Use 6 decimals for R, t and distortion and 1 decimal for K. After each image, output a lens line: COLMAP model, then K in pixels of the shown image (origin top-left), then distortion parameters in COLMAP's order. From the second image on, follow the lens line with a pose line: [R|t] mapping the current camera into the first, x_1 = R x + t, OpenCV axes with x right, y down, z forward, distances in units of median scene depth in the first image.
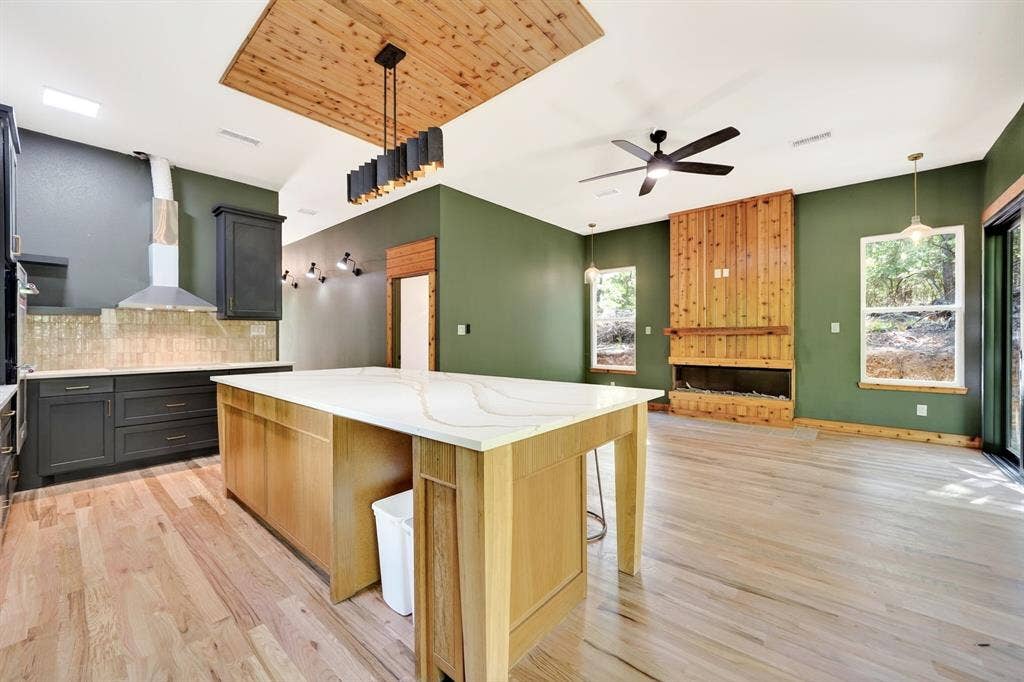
lens RADIAL K [[398.9, 0, 509.9], [0, 398.9, 336.1], [0, 0, 1]] dist [-0.010405, 0.002078]
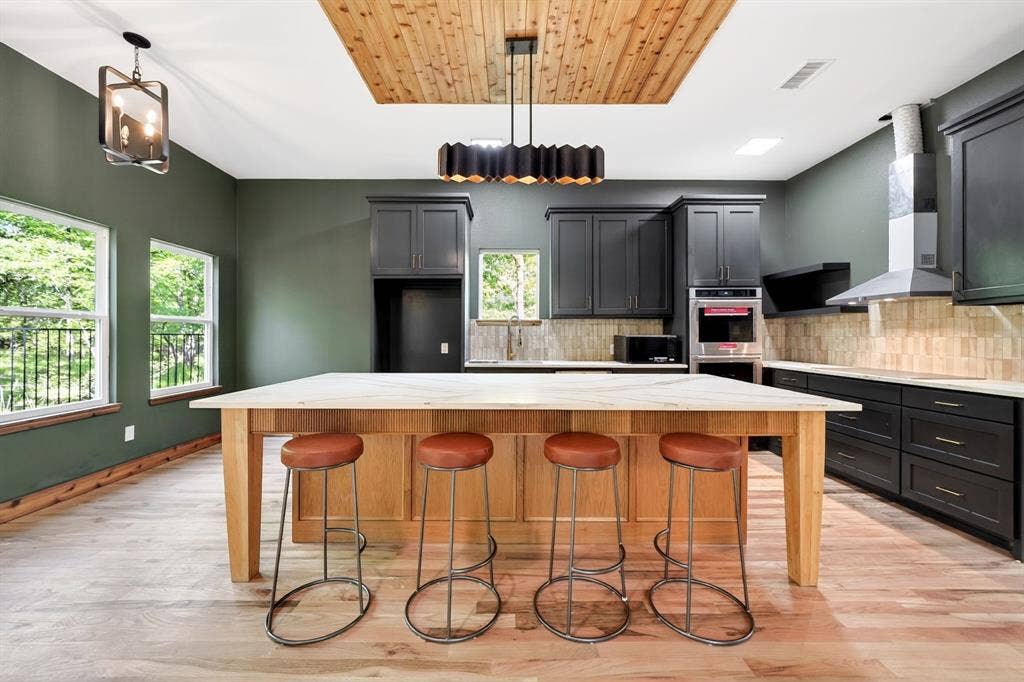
lens RADIAL K [[398.9, 0, 506.1], [0, 398.9, 335.3], [0, 0, 1]] dist [-0.010405, 0.002078]
pose [[-0.752495, 0.000872, -0.658598, 0.210017], [0.001102, 0.999999, 0.000066, 0.001084], [0.658597, -0.000676, -0.752495, 0.980185]]
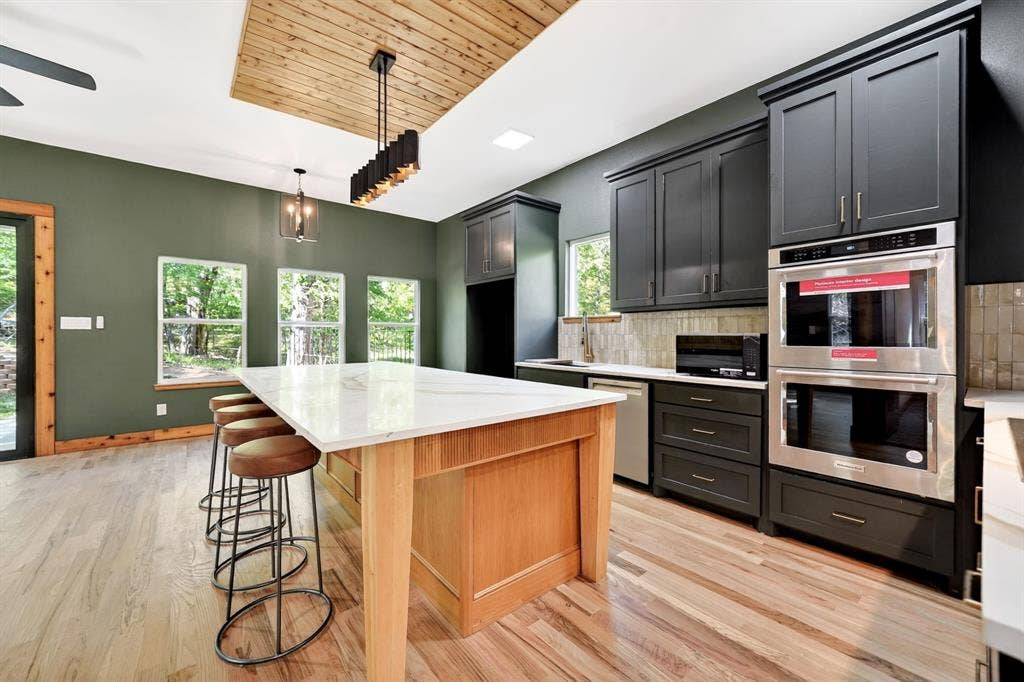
lens RADIAL K [[398.9, 0, 511.7], [0, 398.9, 338.2], [0, 0, 1]] dist [-0.010405, 0.002078]
pose [[-0.986855, 0.001087, 0.161603, -0.462952], [0.002210, 0.999975, 0.006769, 0.004526], [-0.161591, 0.007037, -0.986833, 1.135942]]
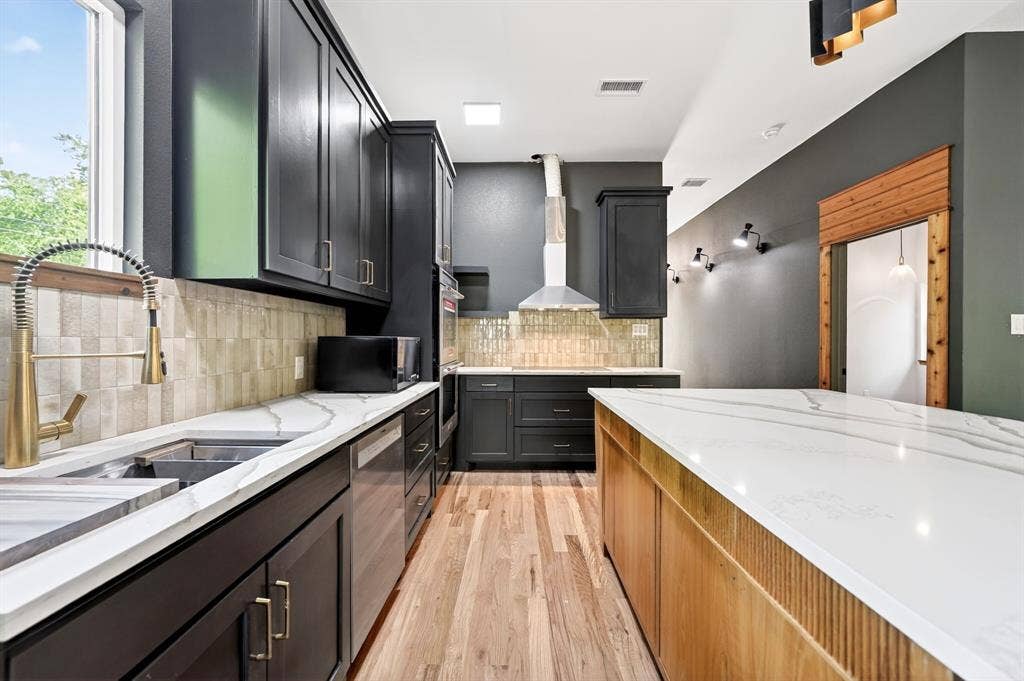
lens RADIAL K [[398.9, 0, 511.5], [0, 398.9, 340.4], [0, 0, 1]] dist [-0.010405, 0.002078]
pose [[0.646118, 0.005833, -0.763215, -0.173474], [-0.002068, 0.999981, 0.005892, 0.002744], [0.763234, -0.002229, 0.646118, 0.258585]]
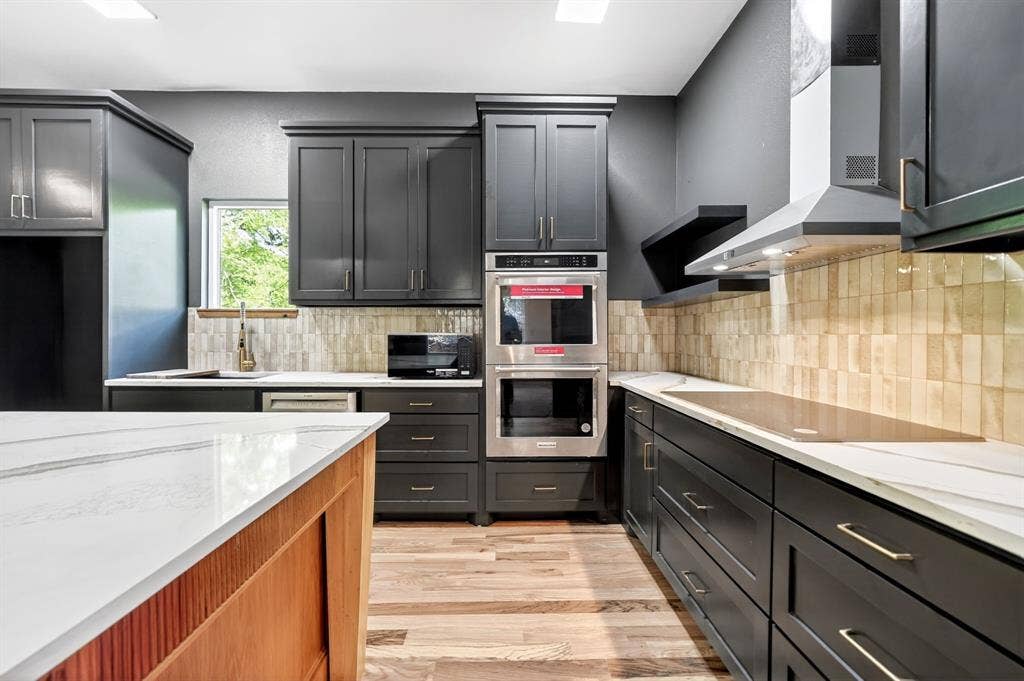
lens RADIAL K [[398.9, 0, 508.5], [0, 398.9, 337.4], [0, 0, 1]] dist [-0.010405, 0.002078]
pose [[-0.743540, 0.003979, -0.668680, -0.369981], [0.000525, 0.999985, 0.005367, 0.005684], [0.668691, 0.003639, -0.743531, 0.994314]]
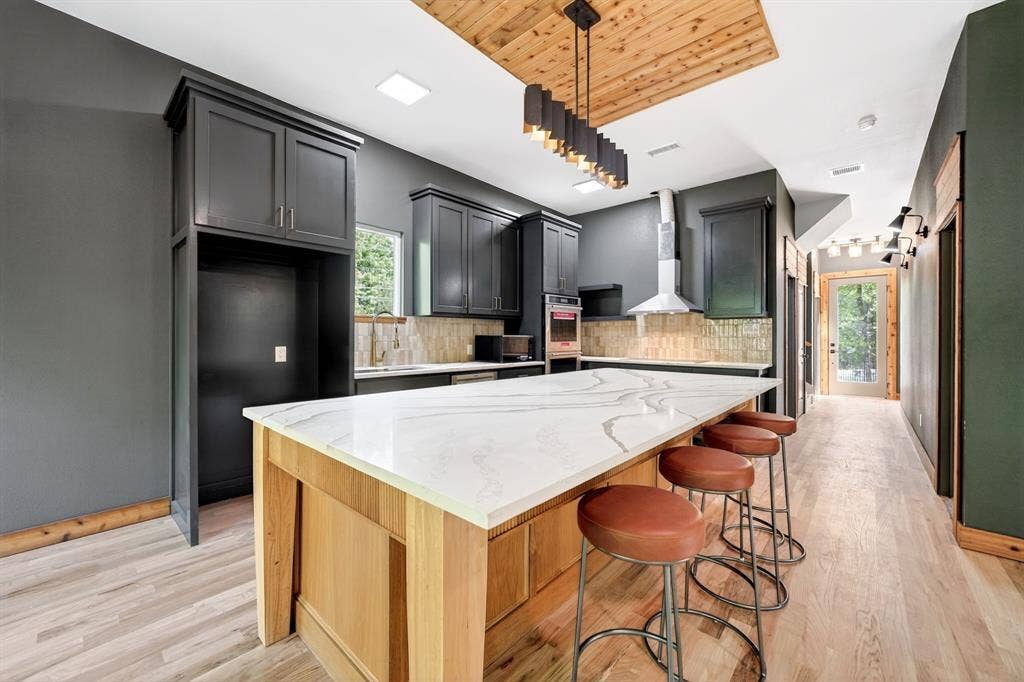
lens RADIAL K [[398.9, 0, 508.7], [0, 398.9, 337.2], [0, 0, 1]] dist [-0.010405, 0.002078]
pose [[-0.019544, 0.004550, -0.999799, 0.332085], [-0.002235, 0.999987, 0.004595, 0.001331], [0.999807, 0.002324, -0.019533, 0.493493]]
